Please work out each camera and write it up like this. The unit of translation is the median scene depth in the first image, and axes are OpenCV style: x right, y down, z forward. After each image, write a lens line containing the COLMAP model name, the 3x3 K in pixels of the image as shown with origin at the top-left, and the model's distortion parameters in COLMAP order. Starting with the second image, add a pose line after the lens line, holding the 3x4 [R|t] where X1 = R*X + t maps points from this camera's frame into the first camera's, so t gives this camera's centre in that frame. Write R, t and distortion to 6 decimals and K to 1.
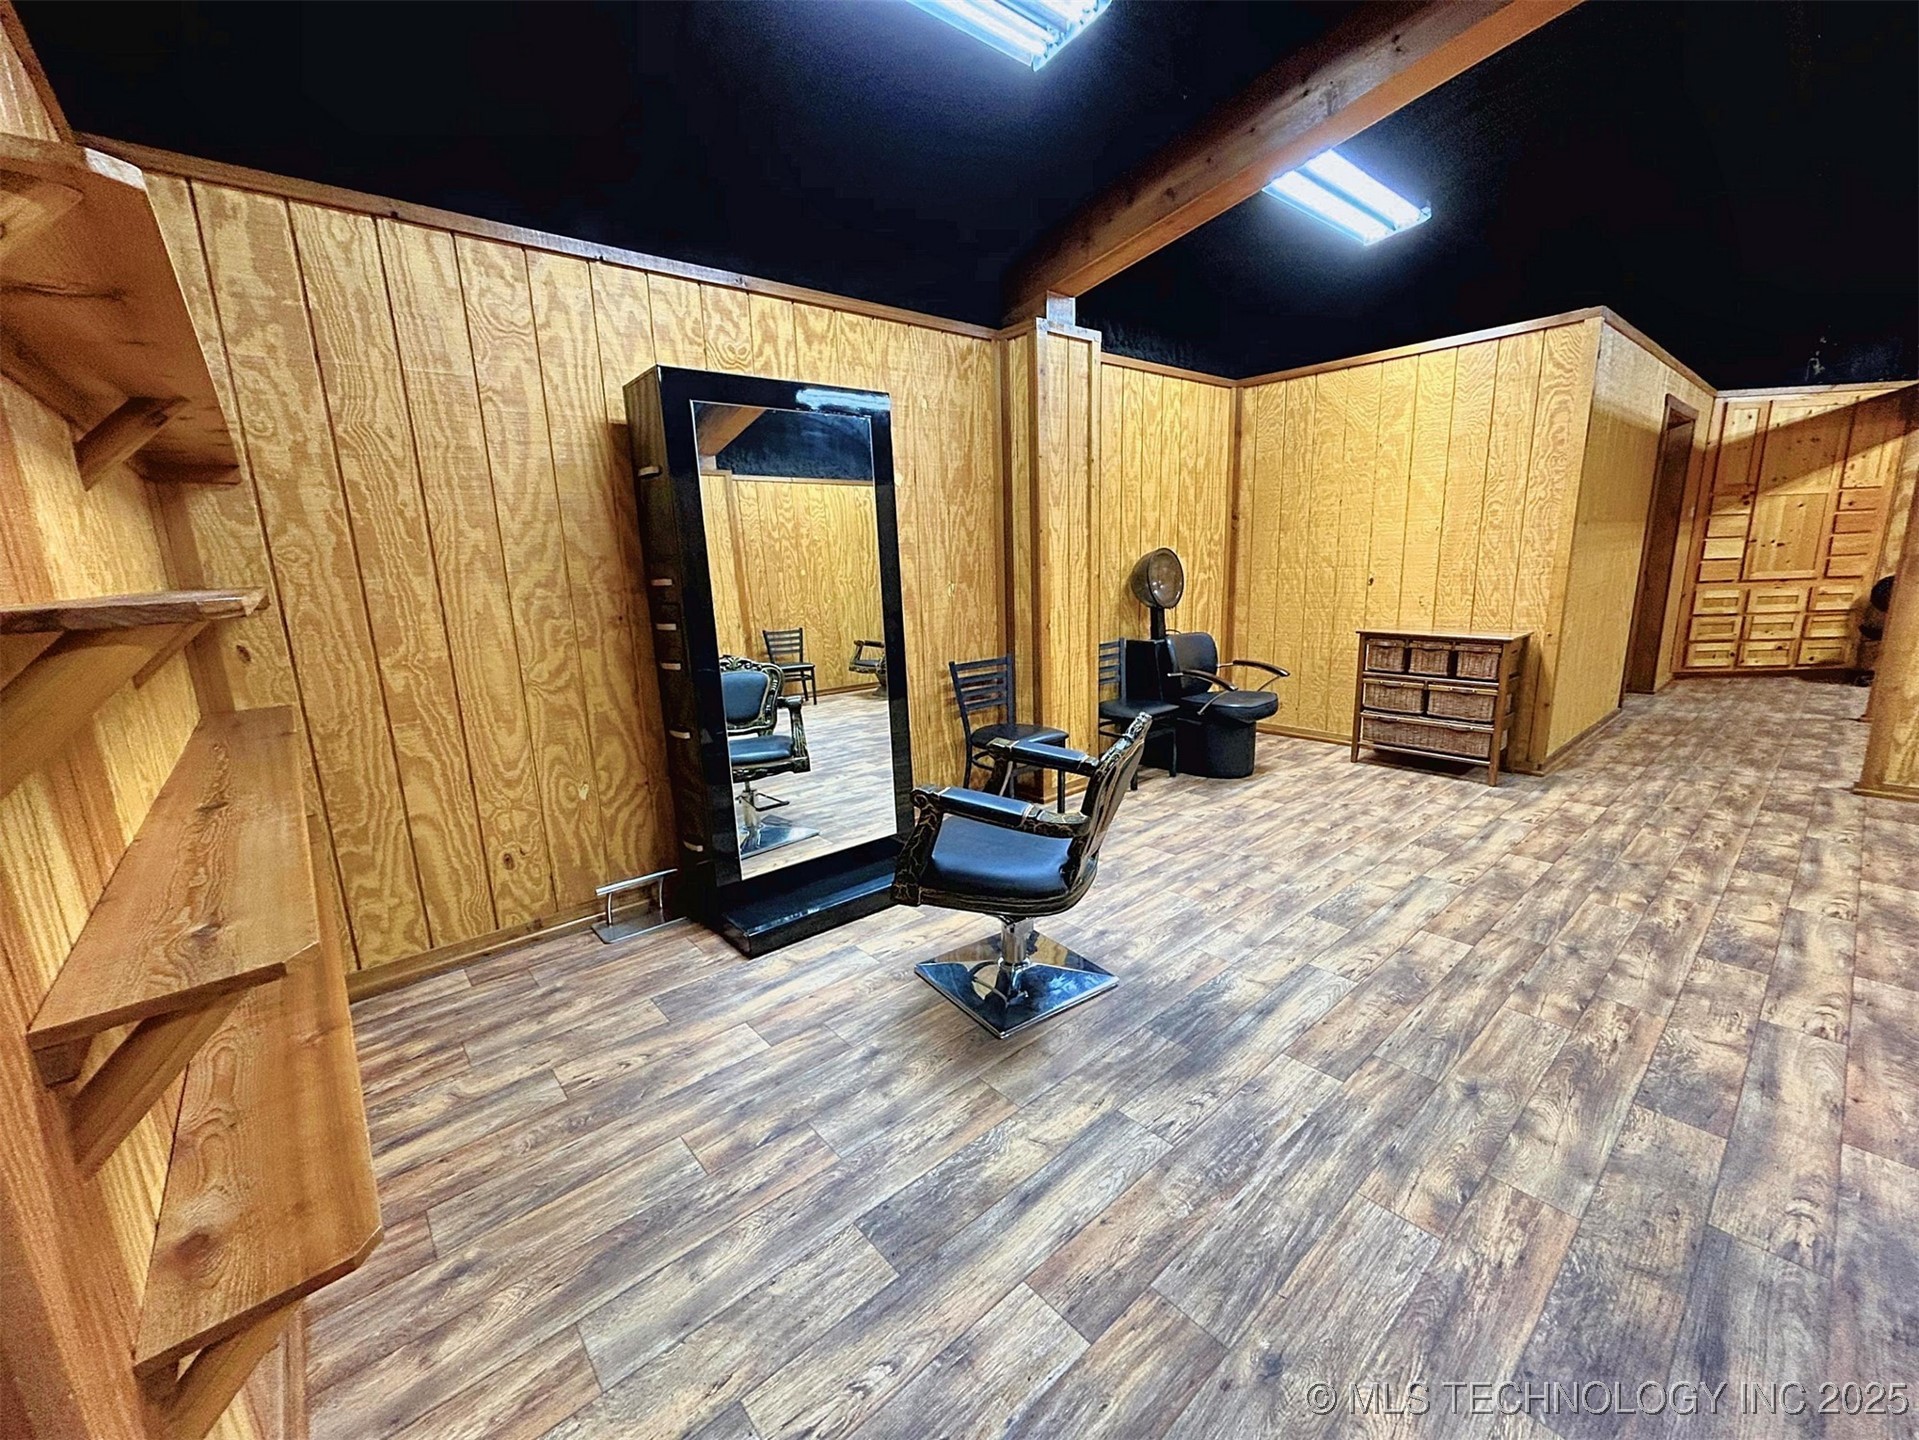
lens RADIAL K [[775.0, 0, 956.9], [0, 775.0, 722.1], [0, 0, 1]] dist [-0.001546, 0.000562]
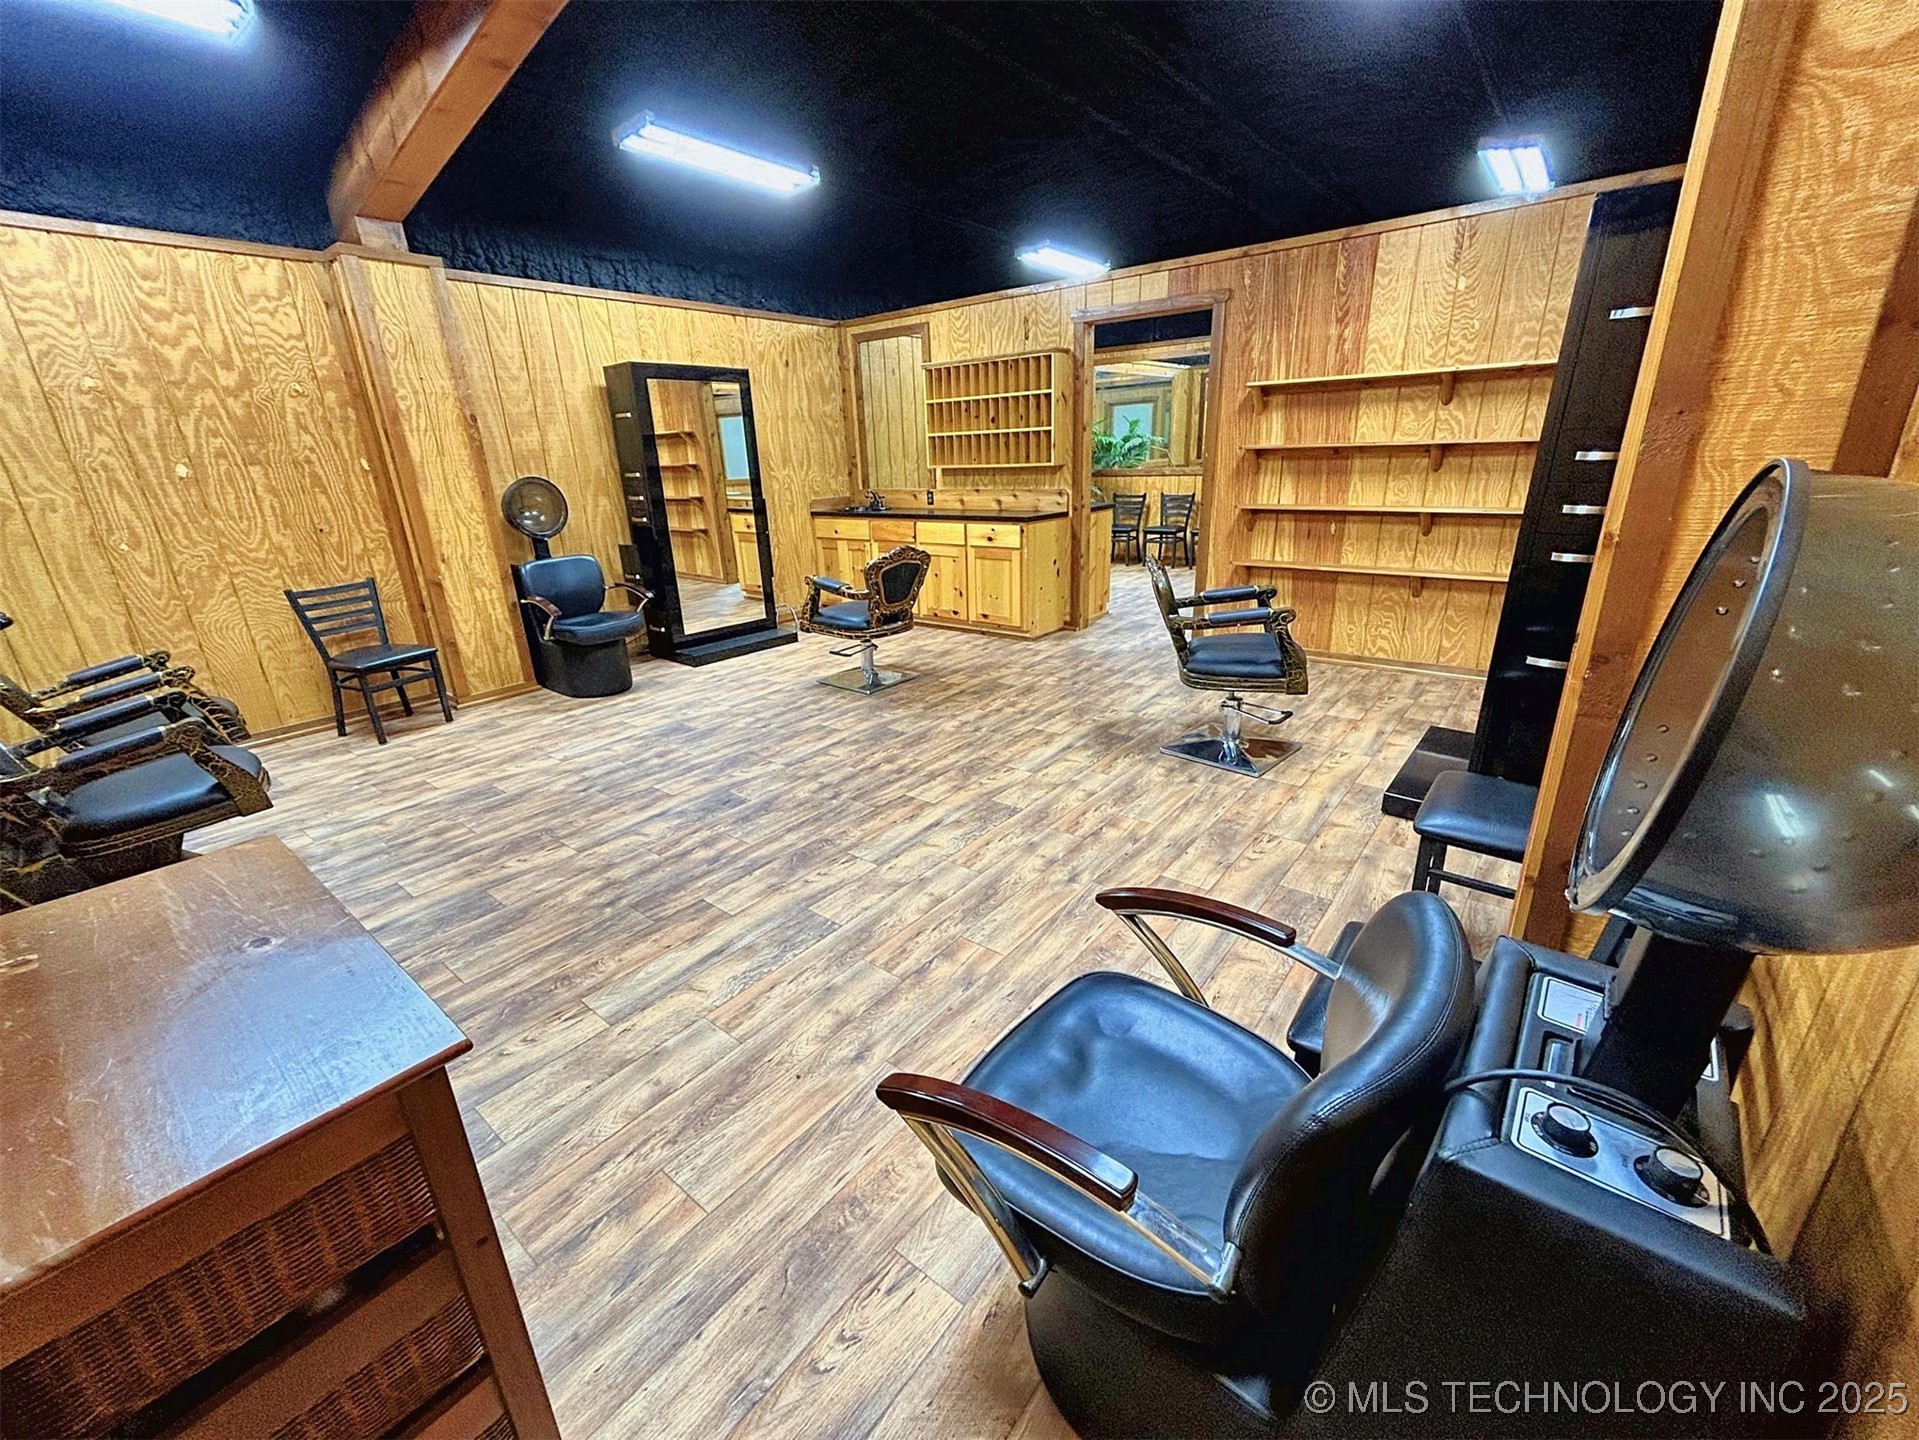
lens RADIAL K [[775.0, 0, 958.0], [0, 775.0, 725.1], [0, 0, 1]] dist [-0.001546, 0.000562]
pose [[-0.979981, 0.129791, -0.150970, 0.507093], [0.031137, 0.848875, 0.527676, -0.315668], [0.196642, 0.512412, -0.835922, 1.347912]]
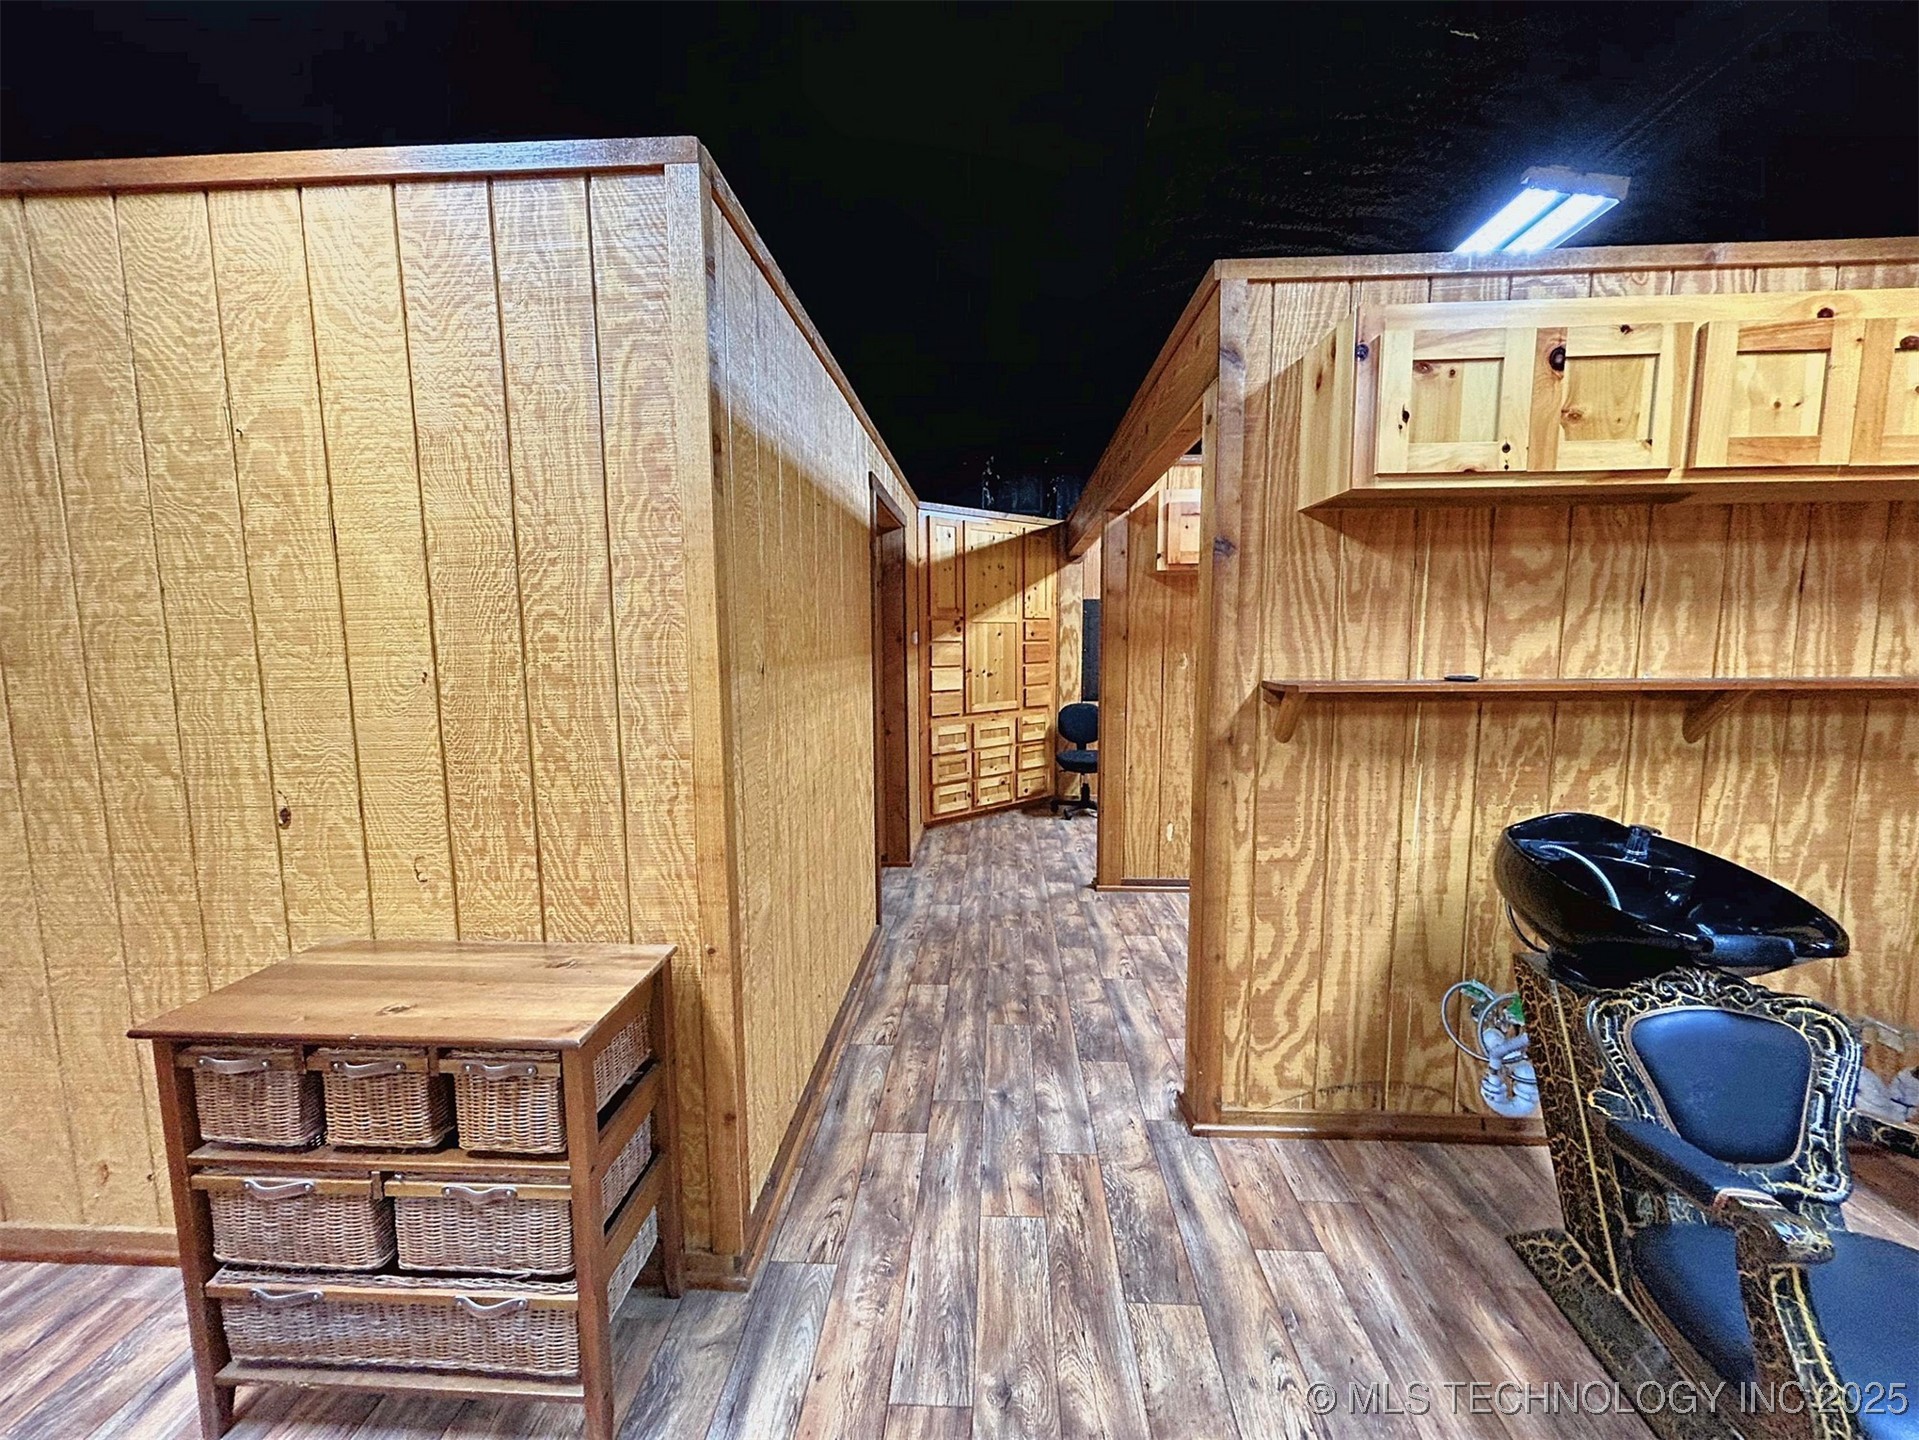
lens RADIAL K [[775.0, 0, 956.6], [0, 775.0, 728.9], [0, 0, 1]] dist [-0.001546, 0.000562]
pose [[0.692608, -0.053422, 0.719333, 0.627936], [0.134553, 0.989318, -0.056082, -0.203700], [-0.708654, 0.135631, 0.692398, 0.678691]]
